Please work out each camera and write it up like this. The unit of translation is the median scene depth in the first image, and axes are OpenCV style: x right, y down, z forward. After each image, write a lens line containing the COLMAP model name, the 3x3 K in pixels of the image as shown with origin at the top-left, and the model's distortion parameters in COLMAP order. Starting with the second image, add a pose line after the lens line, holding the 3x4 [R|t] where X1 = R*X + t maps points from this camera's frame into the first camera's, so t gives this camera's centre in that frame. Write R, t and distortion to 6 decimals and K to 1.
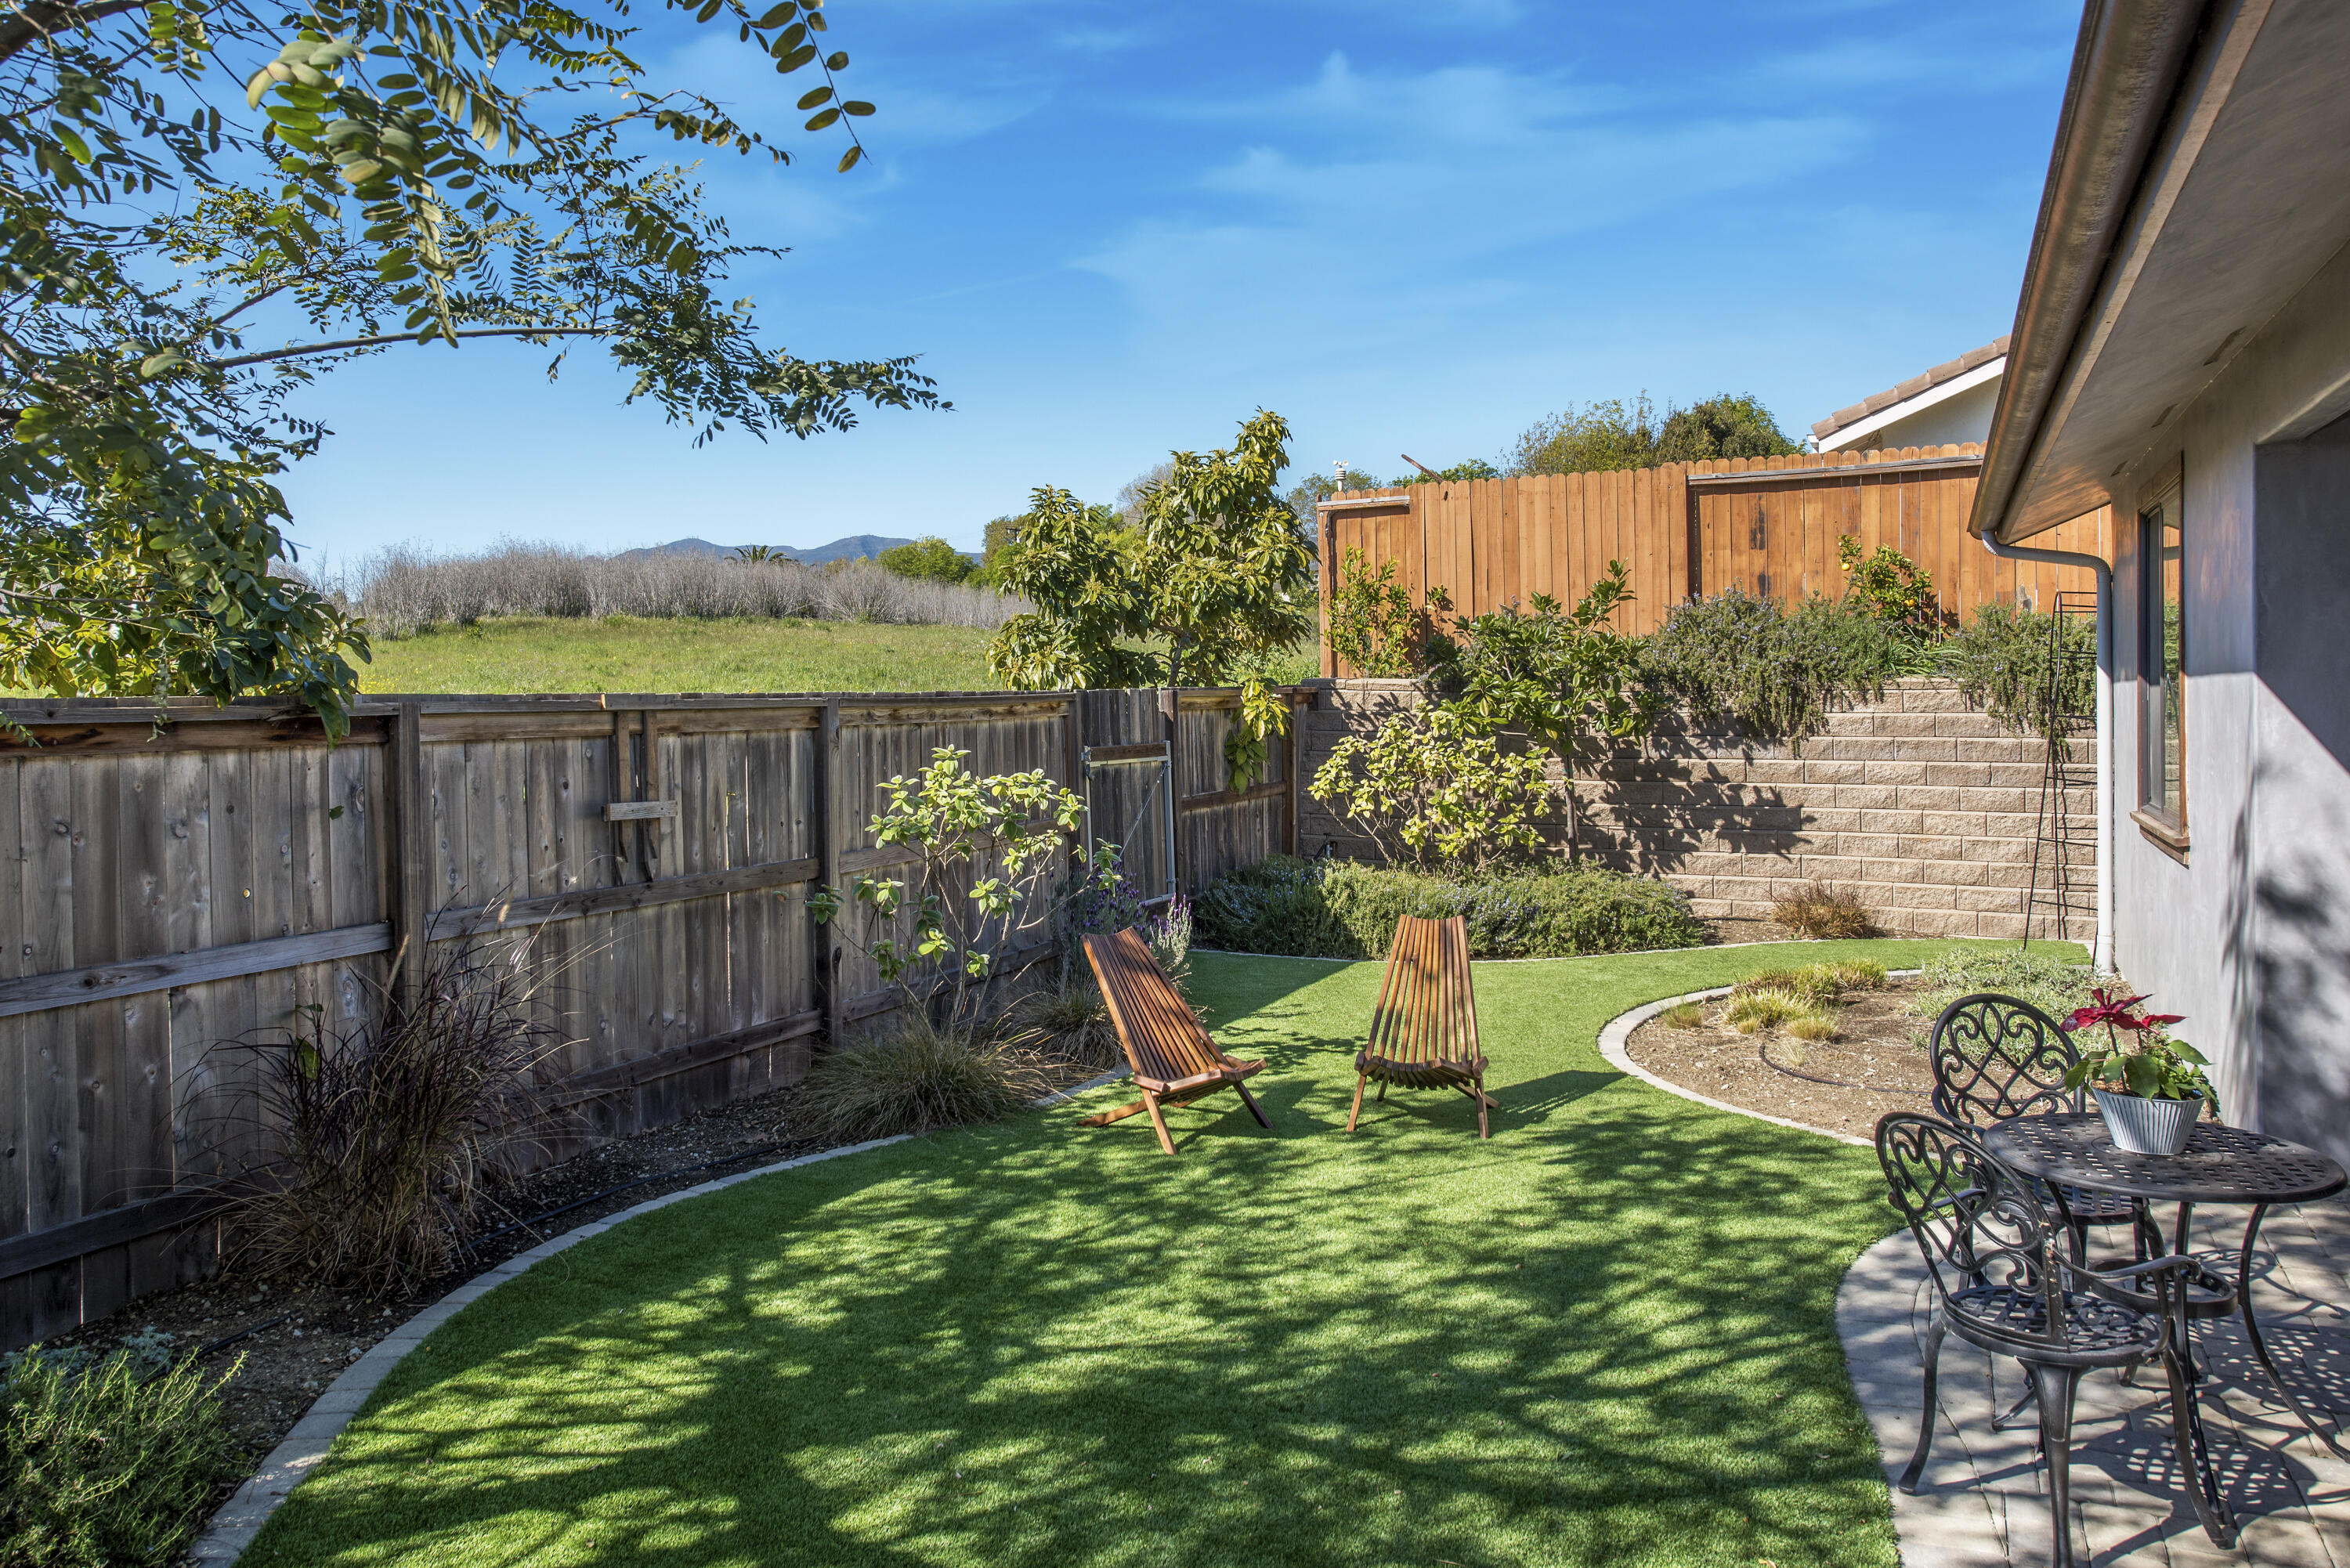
lens RADIAL K [[1644.1, 0, 1175.0], [0, 1644.1, 784.0], [0, 0, 1]] dist [-0.002913, -0.002000]
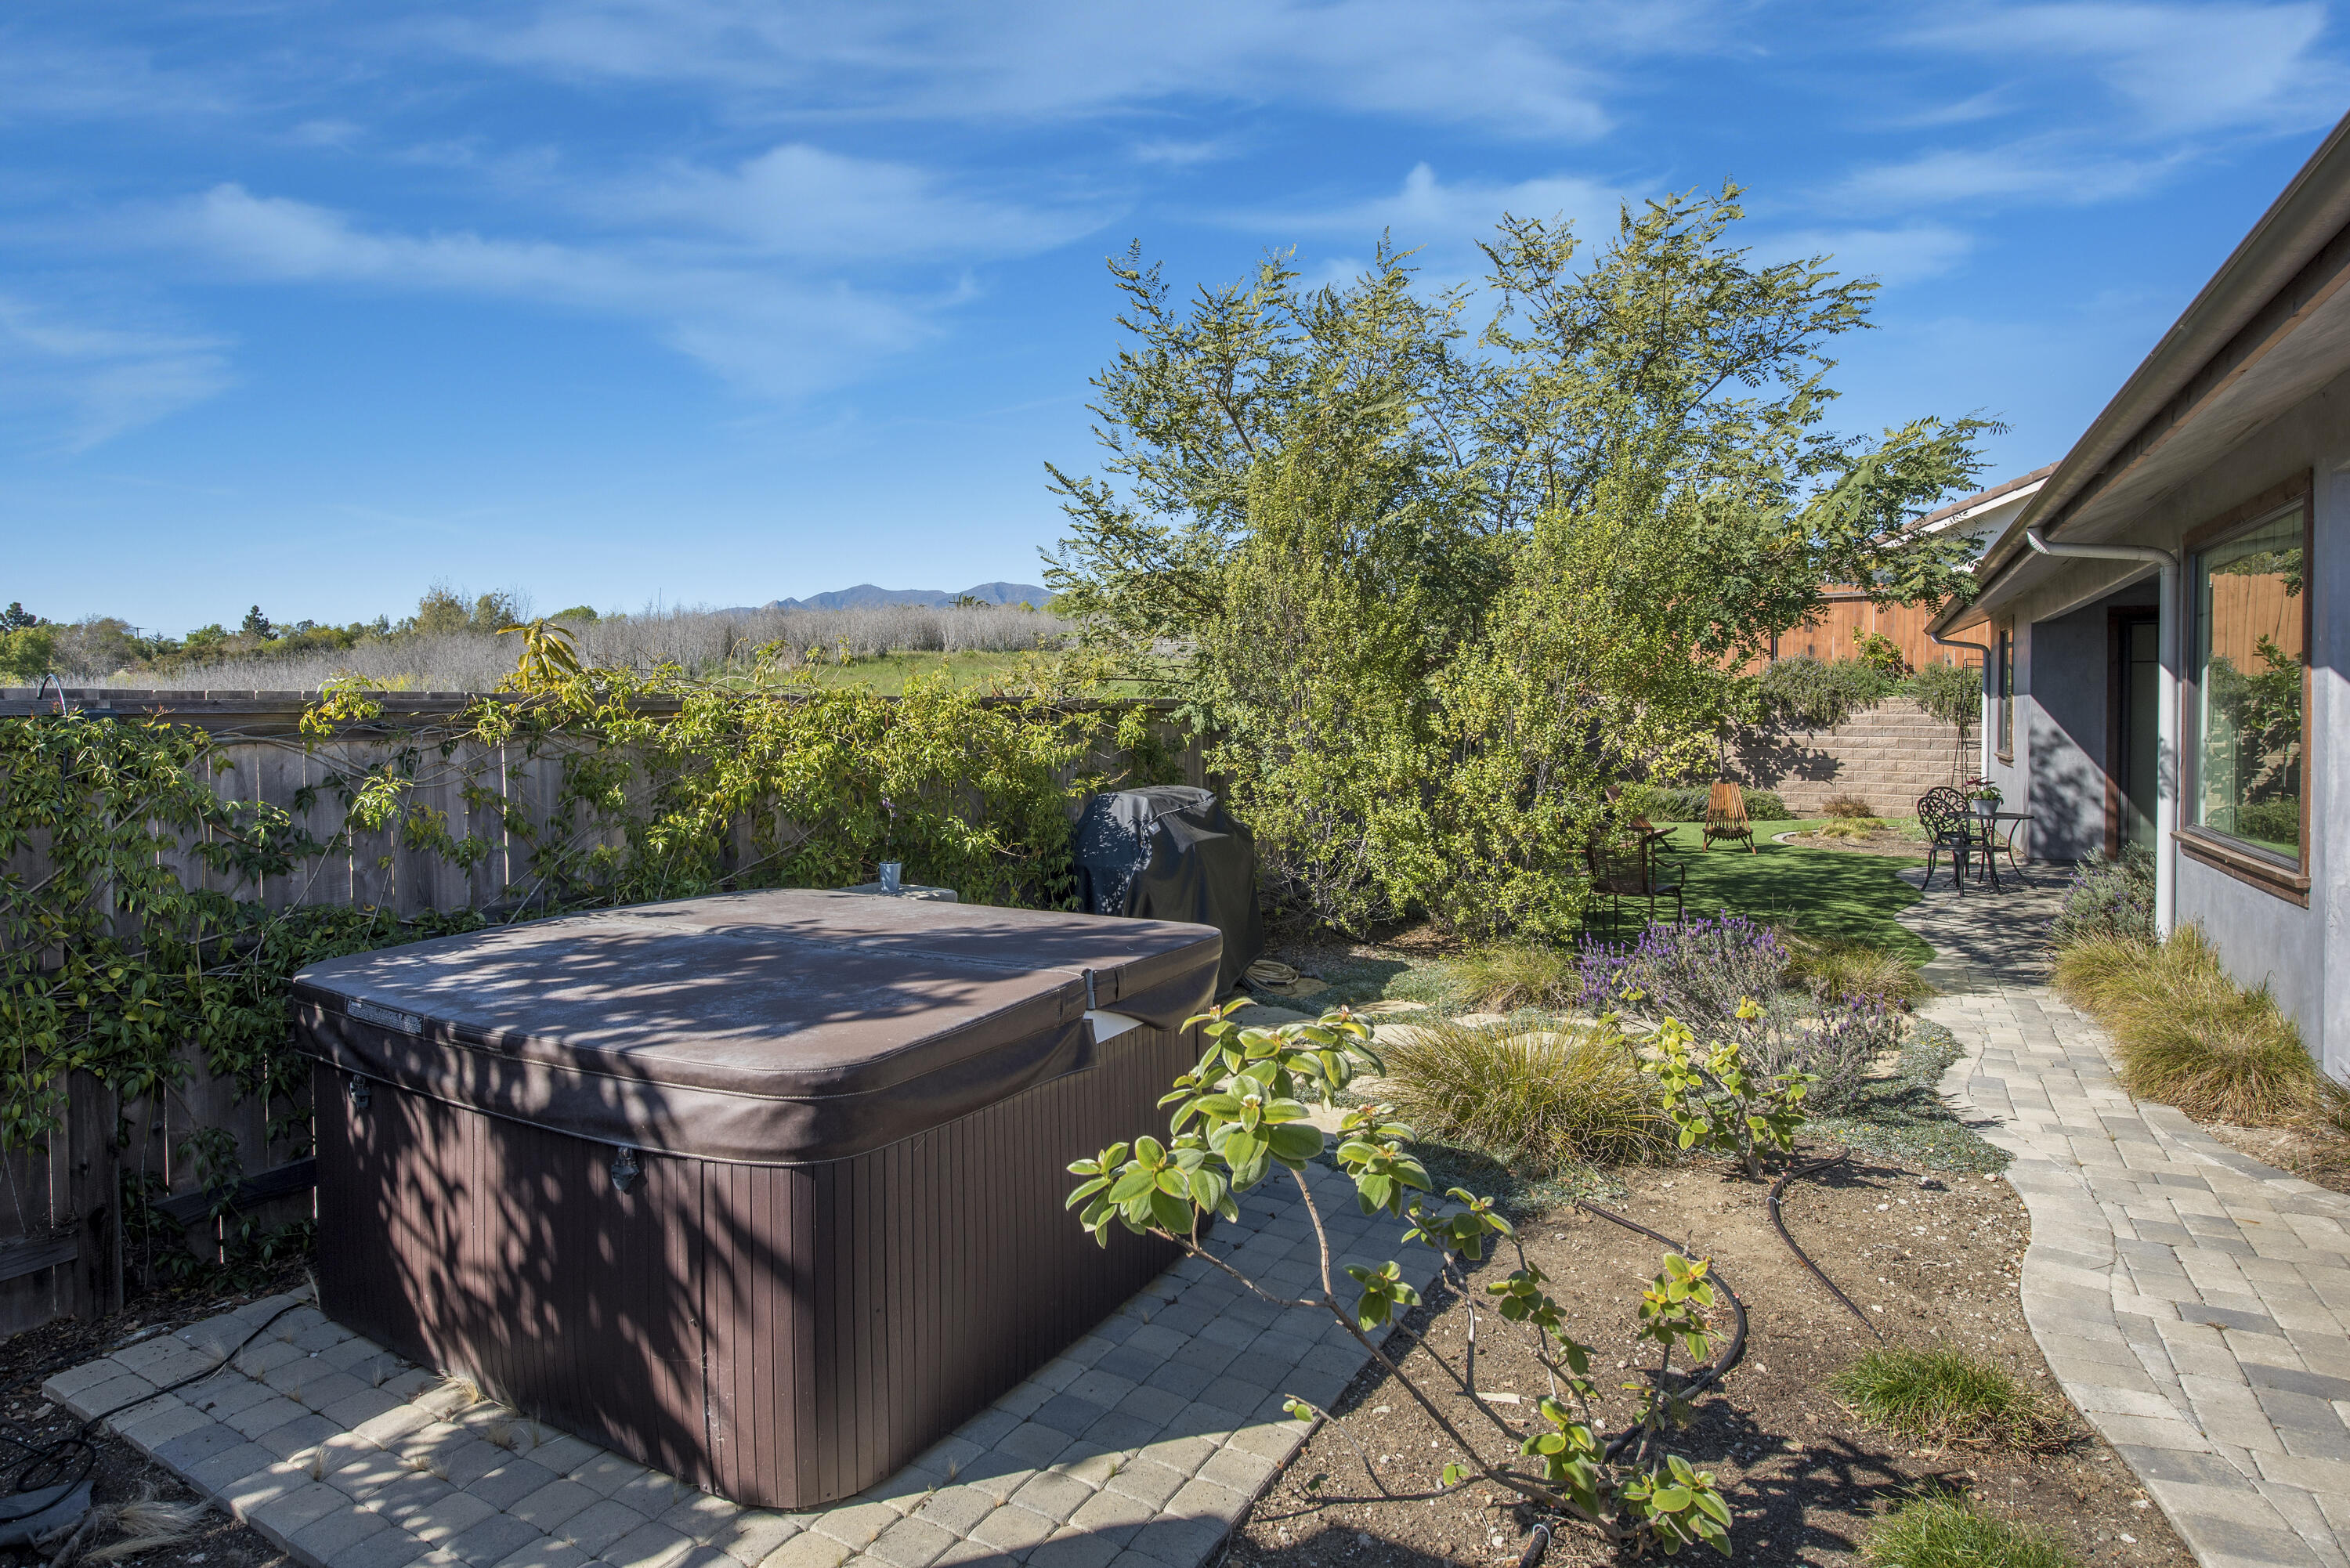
lens RADIAL K [[1252.7, 0, 1175.0], [0, 1252.7, 784.0], [0, 0, 1]] dist [0.001041, 0.000323]
pose [[0.997497, 0.011739, -0.069731, -0.353721], [-0.011310, 0.999915, 0.006548, 0.045750], [0.069802, -0.005743, 0.997544, -0.664667]]
